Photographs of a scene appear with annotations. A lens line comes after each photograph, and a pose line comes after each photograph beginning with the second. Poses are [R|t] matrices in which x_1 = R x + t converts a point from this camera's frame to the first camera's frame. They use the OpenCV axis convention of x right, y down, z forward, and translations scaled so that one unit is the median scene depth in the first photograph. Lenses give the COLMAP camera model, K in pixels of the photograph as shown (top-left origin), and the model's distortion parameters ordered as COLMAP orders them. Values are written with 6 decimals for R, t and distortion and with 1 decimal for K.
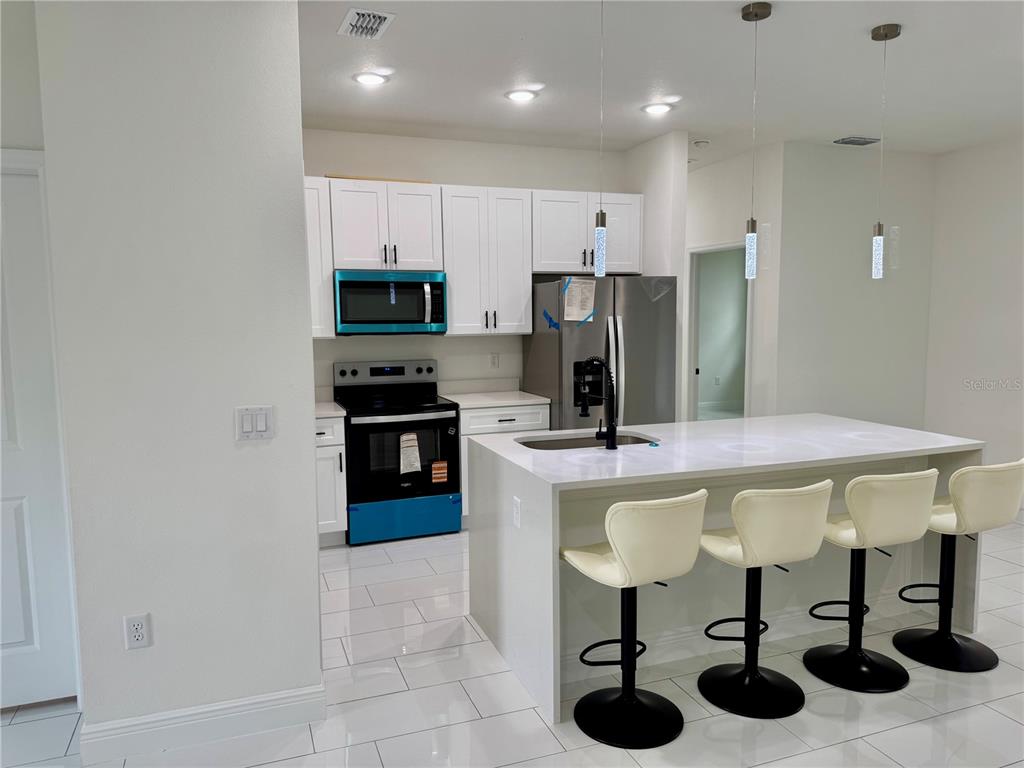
lens RADIAL K [[723.9, 0, 512.0], [0, 723.9, 384.0], [0, 0, 1]] dist [0.193709, -0.245248]
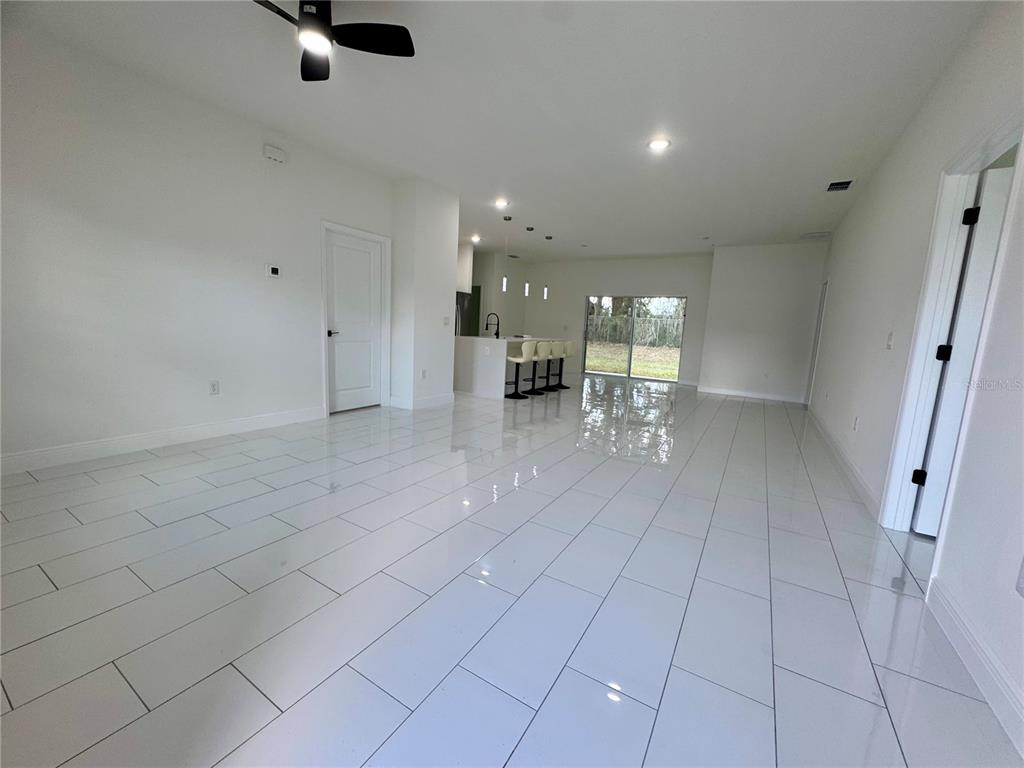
lens RADIAL K [[411.9, 0, 512.0], [0, 411.9, 384.0], [0, 0, 1]] dist [-0.000963, 0.000584]
pose [[0.790447, -0.039211, 0.611274, -0.732002], [0.005558, 0.998367, 0.056854, 0.136919], [-0.612505, -0.041543, 0.789374, -0.469502]]
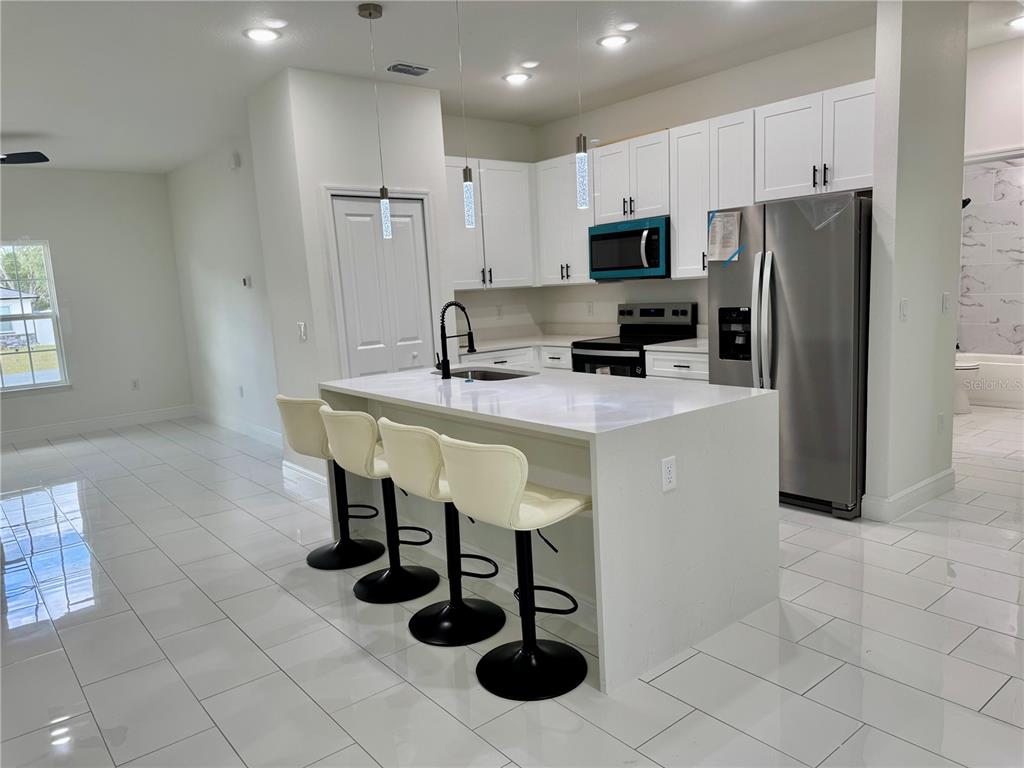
lens RADIAL K [[725.0, 0, 512.0], [0, 725.0, 384.0], [0, 0, 1]] dist [0.197742, -0.416766]
pose [[0.311033, 0.125305, -0.942103, 0.866776], [-0.045965, 0.992094, 0.116779, -0.031575], [0.949287, 0.006982, 0.314333, 0.482028]]
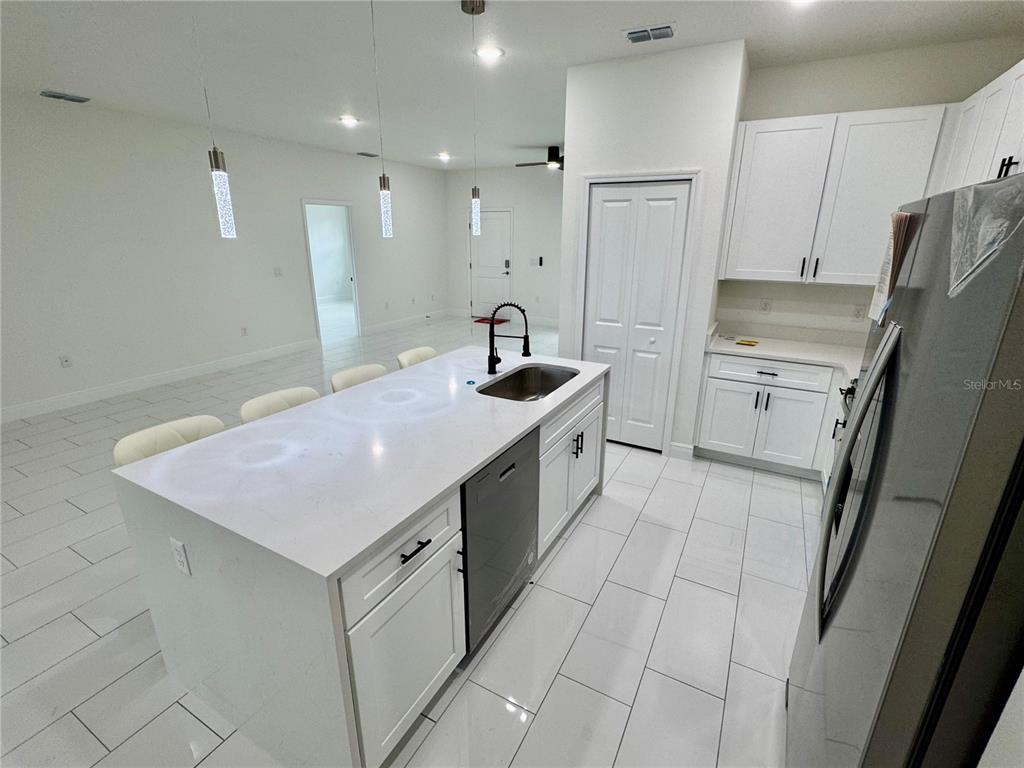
lens RADIAL K [[475.3, 0, 512.0], [0, 475.3, 384.0], [0, 0, 1]] dist [-0.002999, -0.000267]
pose [[-0.763608, 0.201837, -0.613322, 0.414957], [-0.062890, 0.922120, 0.381758, -0.142067], [0.642610, 0.330086, -0.691445, 1.065904]]
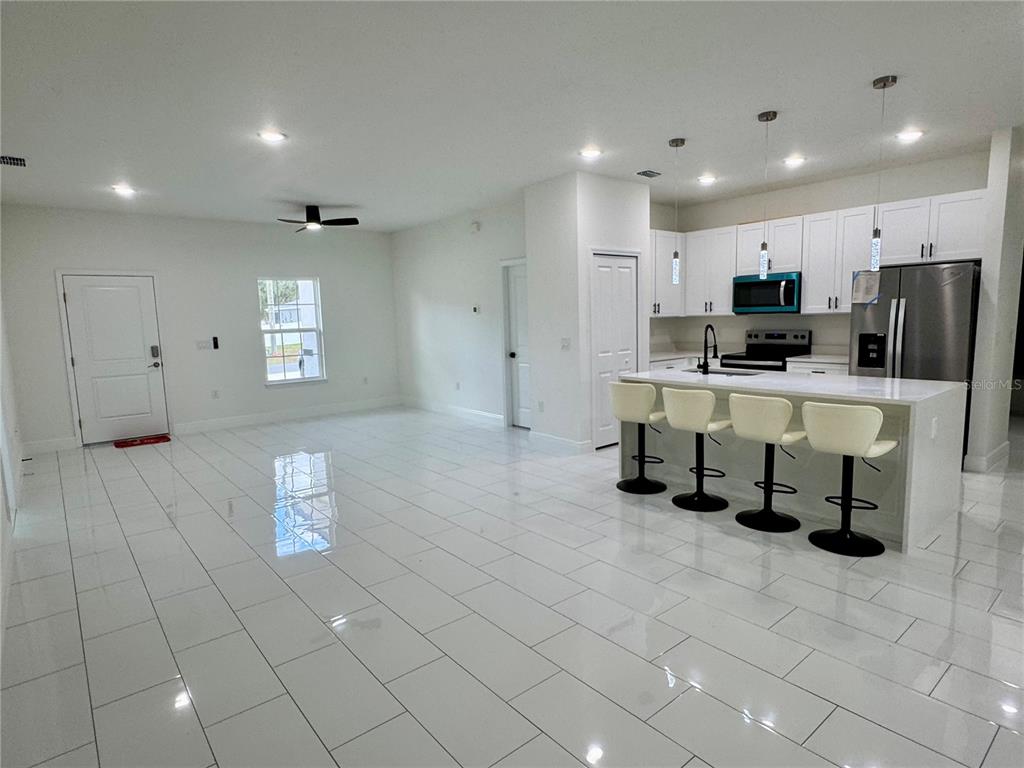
lens RADIAL K [[574.7, 0, 512.0], [0, 574.7, 384.0], [0, 0, 1]] dist [-0.001423, 0.001390]
pose [[0.324610, 0.115908, -0.938719, 0.896937], [-0.068962, 0.992722, 0.098729, 0.001963], [0.943331, 0.032688, 0.330240, 0.036875]]
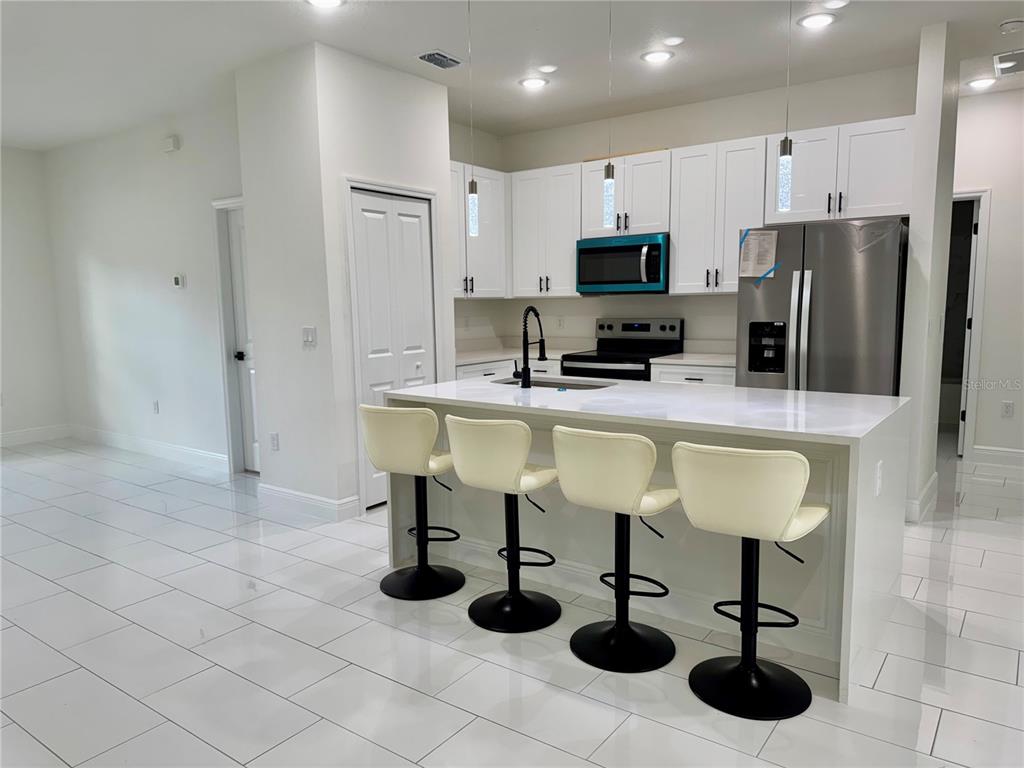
lens RADIAL K [[725.0, 0, 512.0], [0, 725.0, 384.0], [0, 0, 1]] dist [0.197742, -0.416766]
pose [[0.549393, 0.101096, -0.829426, 0.704227], [-0.073782, 0.994646, 0.072362, 0.002043], [0.832300, 0.021441, 0.553910, 0.236681]]
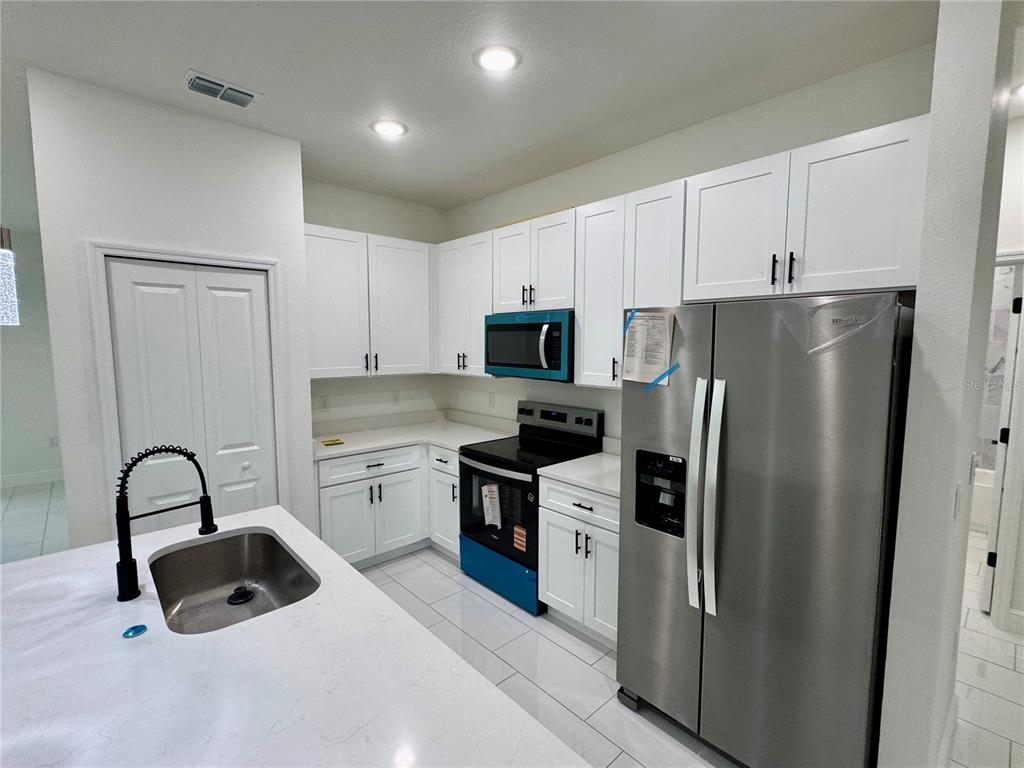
lens RADIAL K [[475.3, 0, 512.0], [0, 475.3, 384.0], [0, 0, 1]] dist [-0.002999, -0.000267]
pose [[0.368371, 0.094376, -0.924876, 0.408748], [-0.097507, 0.993269, 0.062518, -0.099152], [0.924551, 0.067152, 0.375094, 0.756430]]
